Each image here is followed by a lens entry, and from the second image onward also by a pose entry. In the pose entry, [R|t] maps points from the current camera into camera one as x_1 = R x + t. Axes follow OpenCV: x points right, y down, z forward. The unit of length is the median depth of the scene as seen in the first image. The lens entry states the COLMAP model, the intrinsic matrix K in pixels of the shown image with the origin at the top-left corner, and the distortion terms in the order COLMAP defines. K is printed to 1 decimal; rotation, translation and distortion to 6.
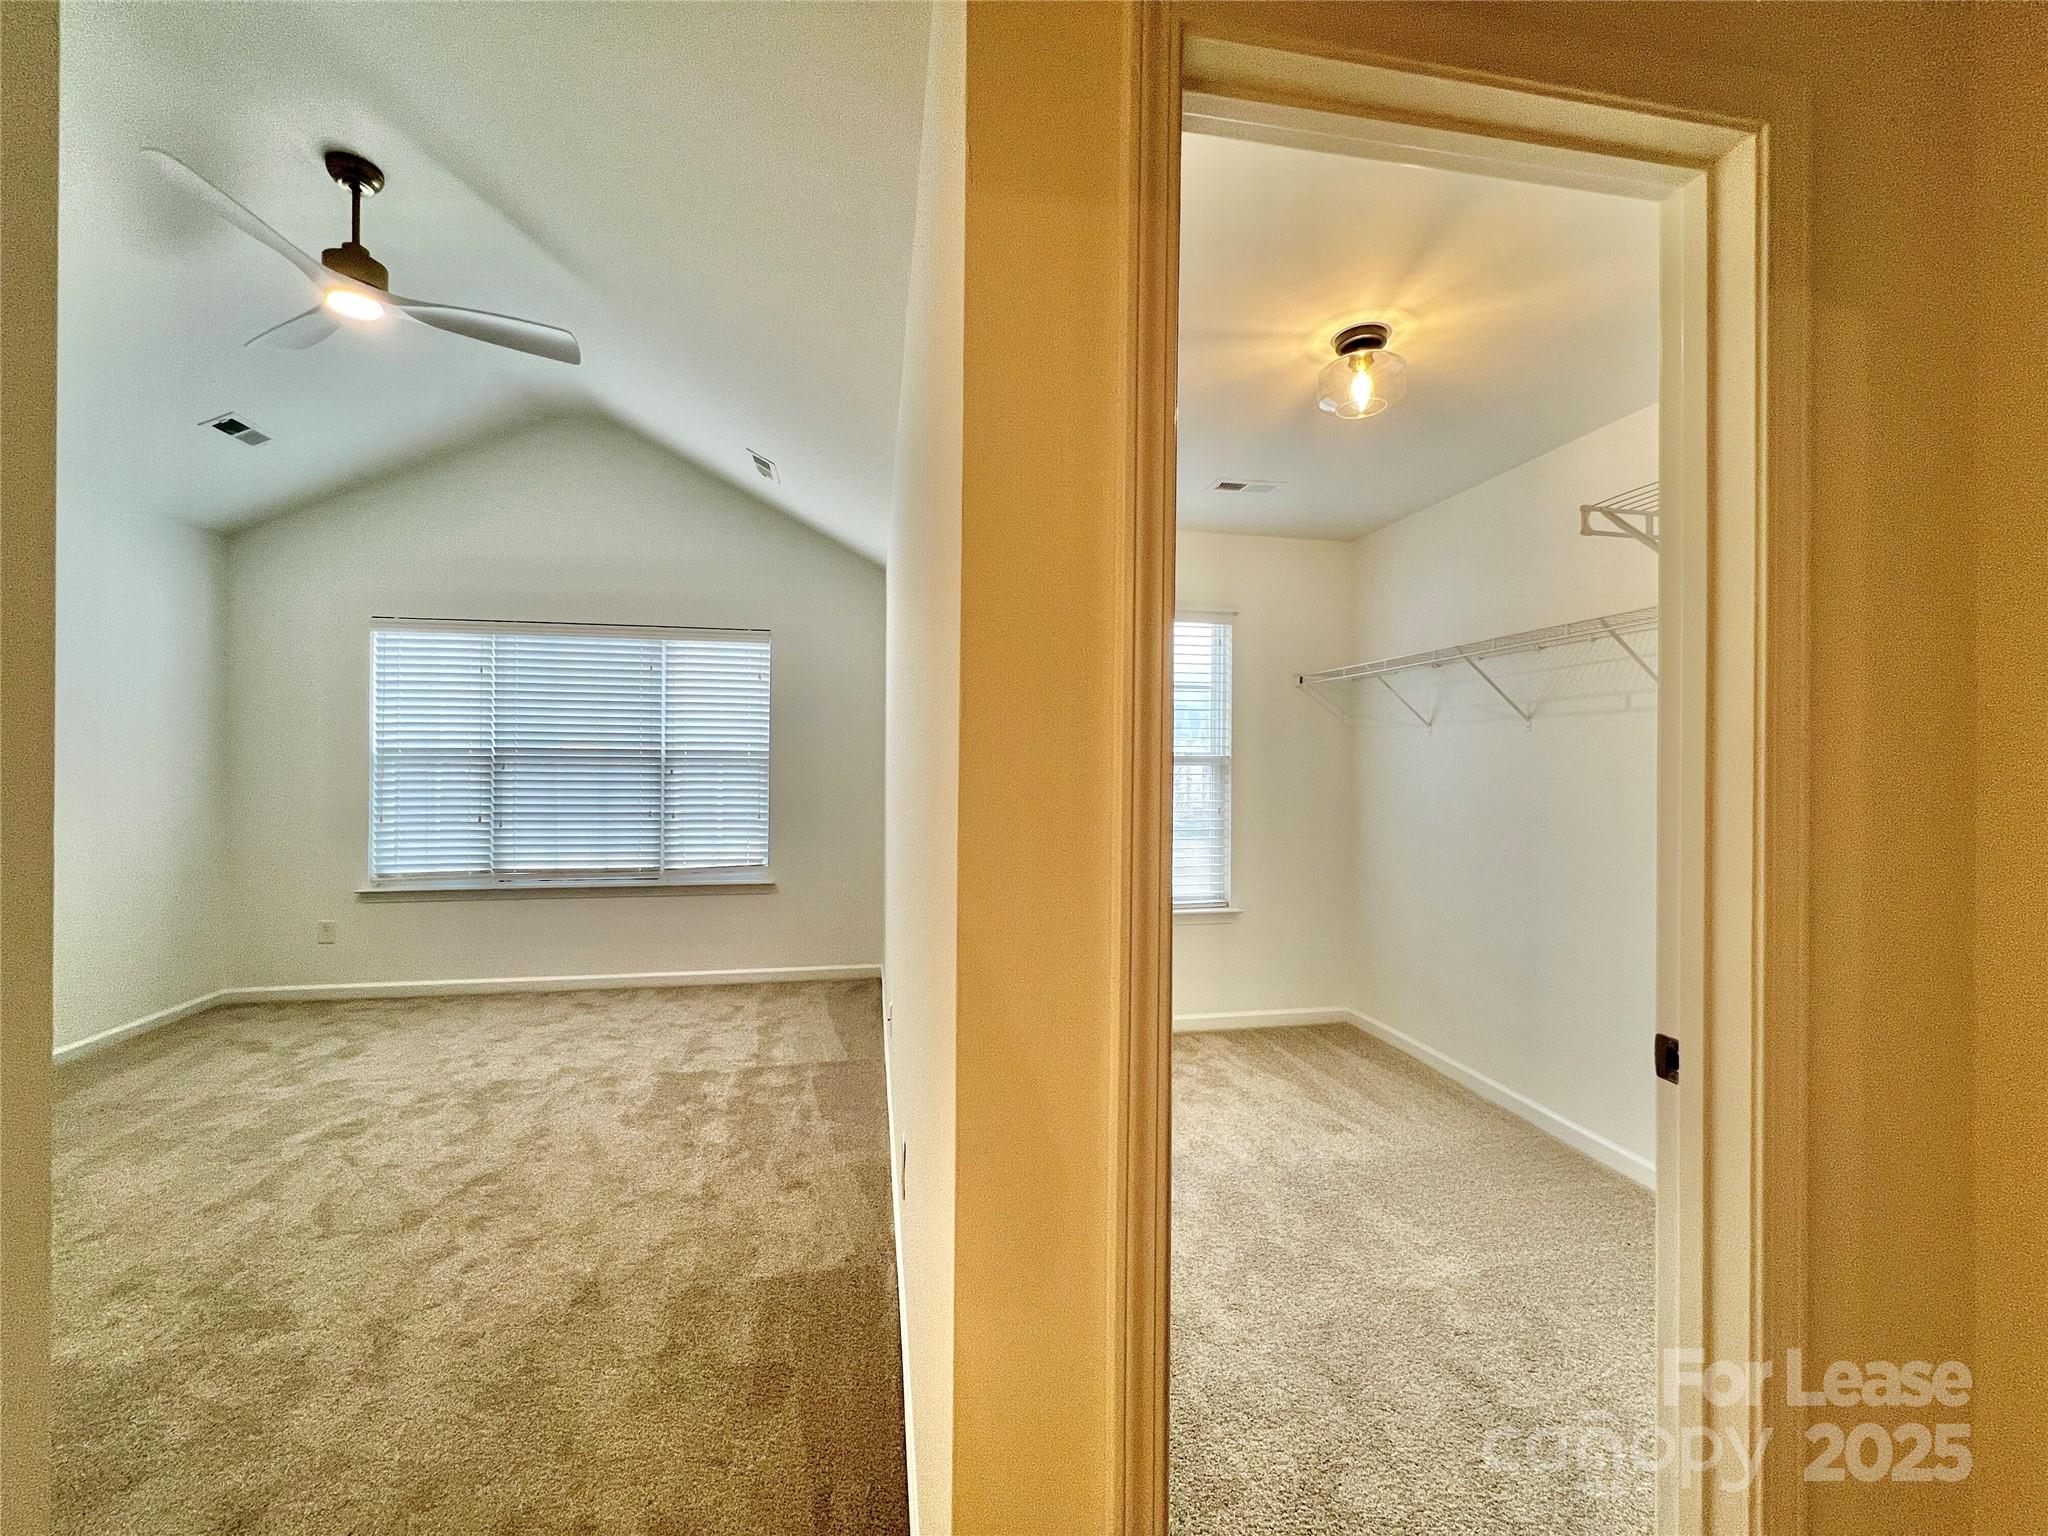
lens RADIAL K [[837.0, 0, 1030.6], [0, 837.0, 763.6], [0, 0, 1]] dist [-0.001251, 0.000550]
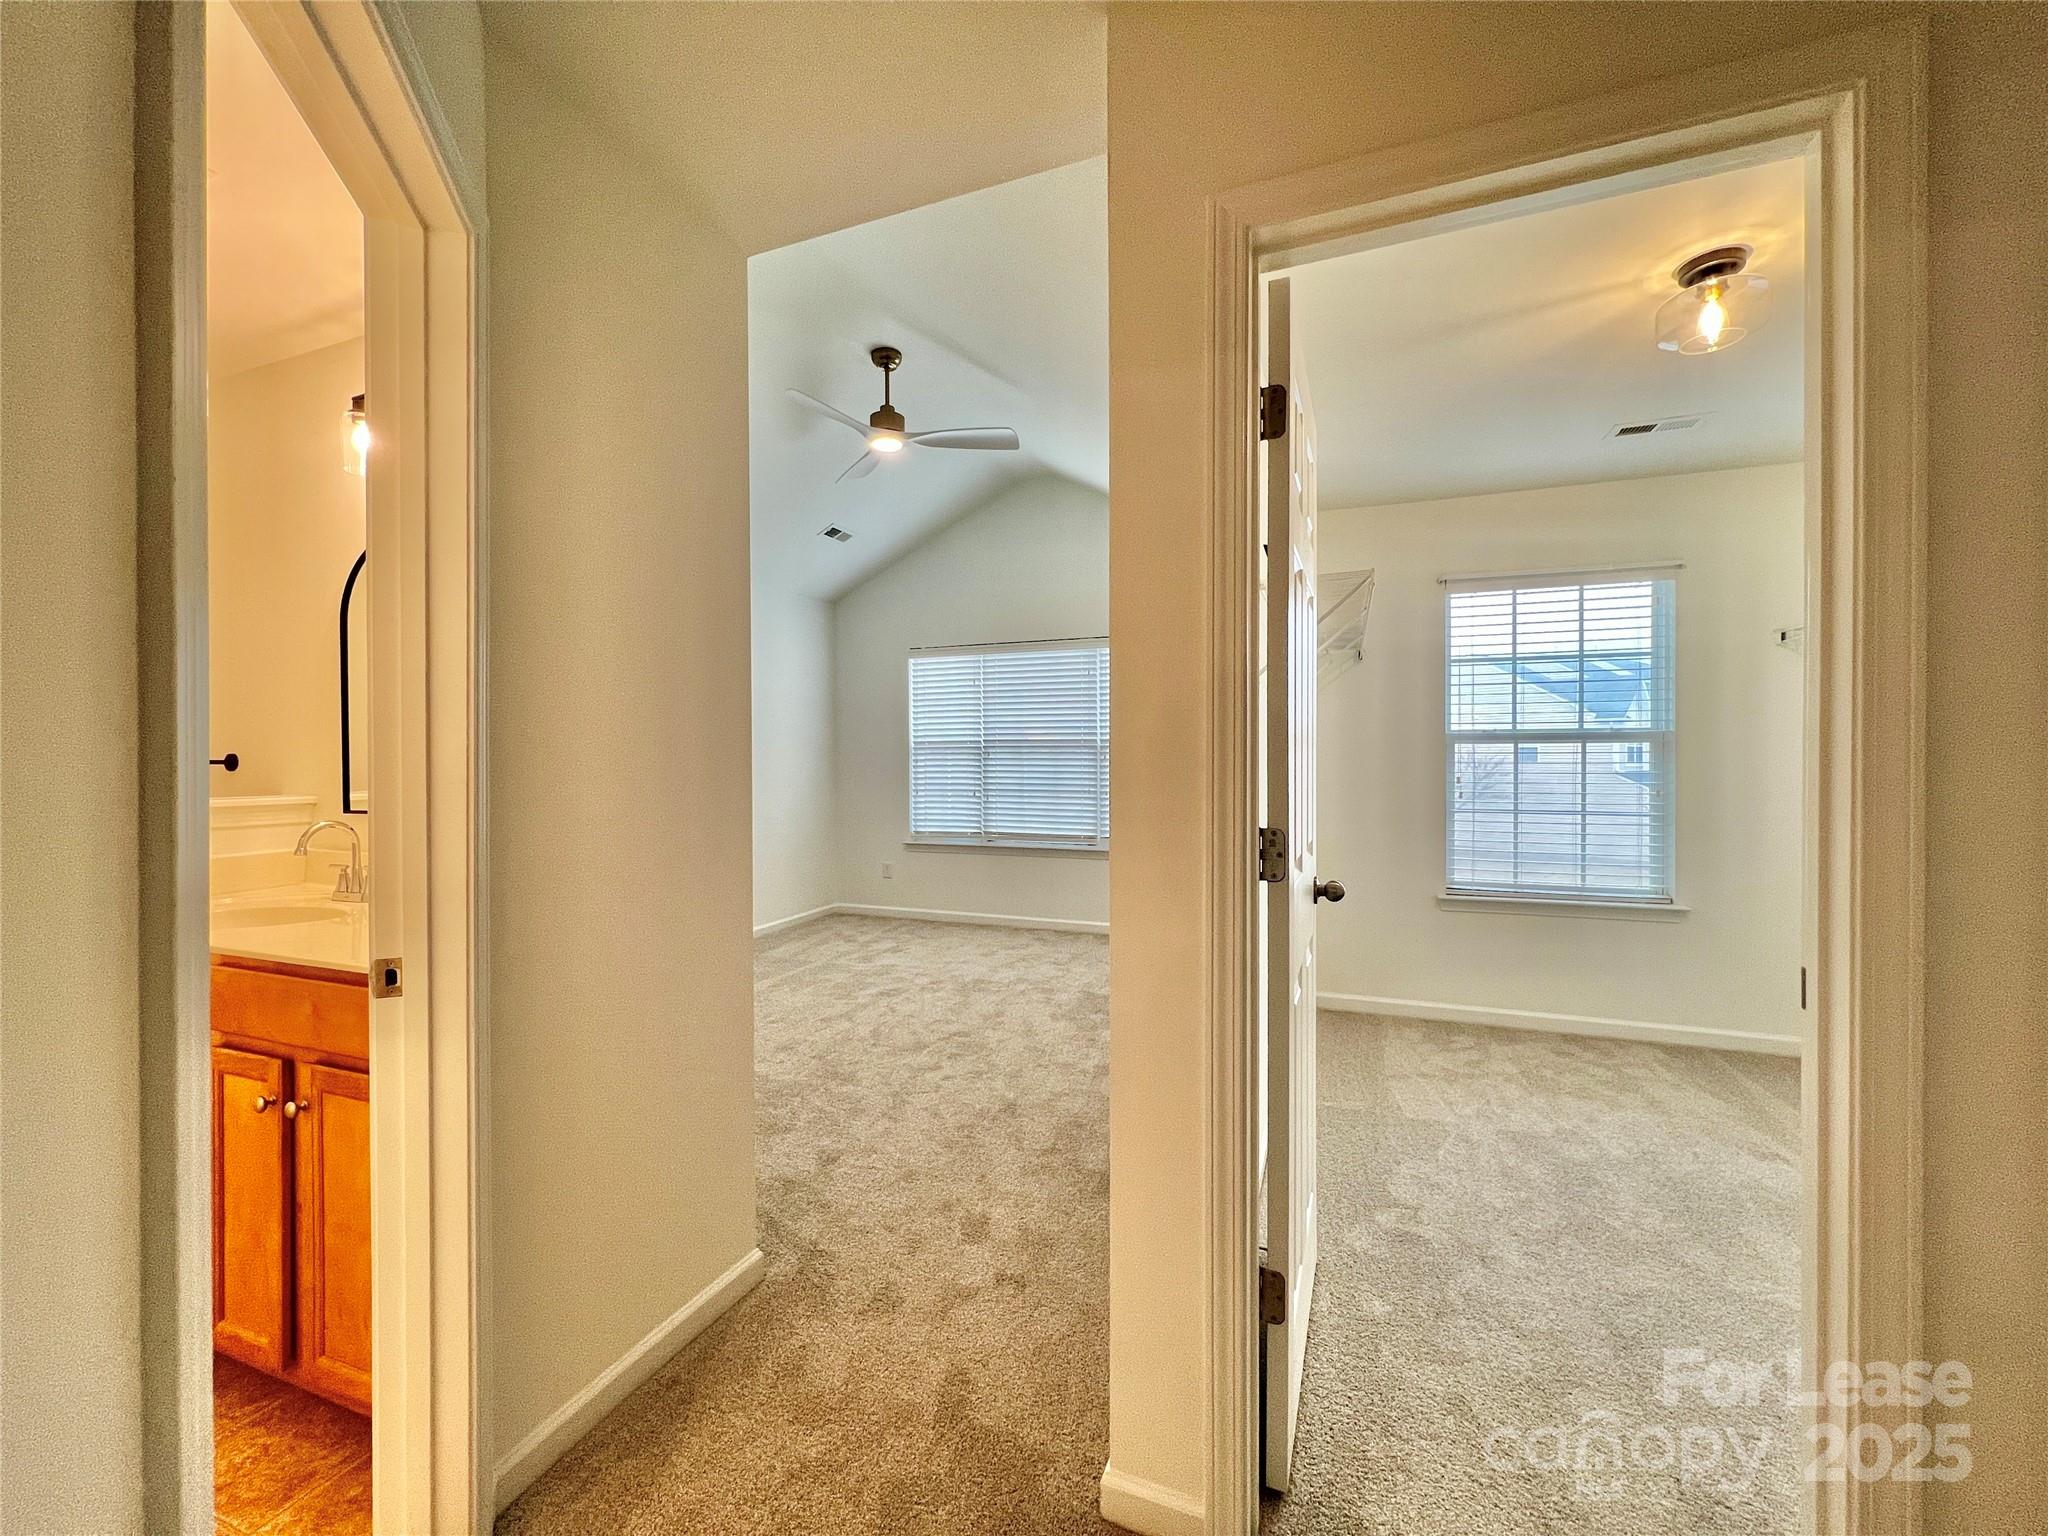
lens RADIAL K [[837.0, 0, 1011.7], [0, 837.0, 767.9], [0, 0, 1]] dist [-0.001251, 0.000550]
pose [[0.841687, -0.002073, -0.539961, 0.189400], [0.008206, 0.999926, 0.008954, 0.023646], [0.539903, -0.011967, 0.841642, -0.153853]]
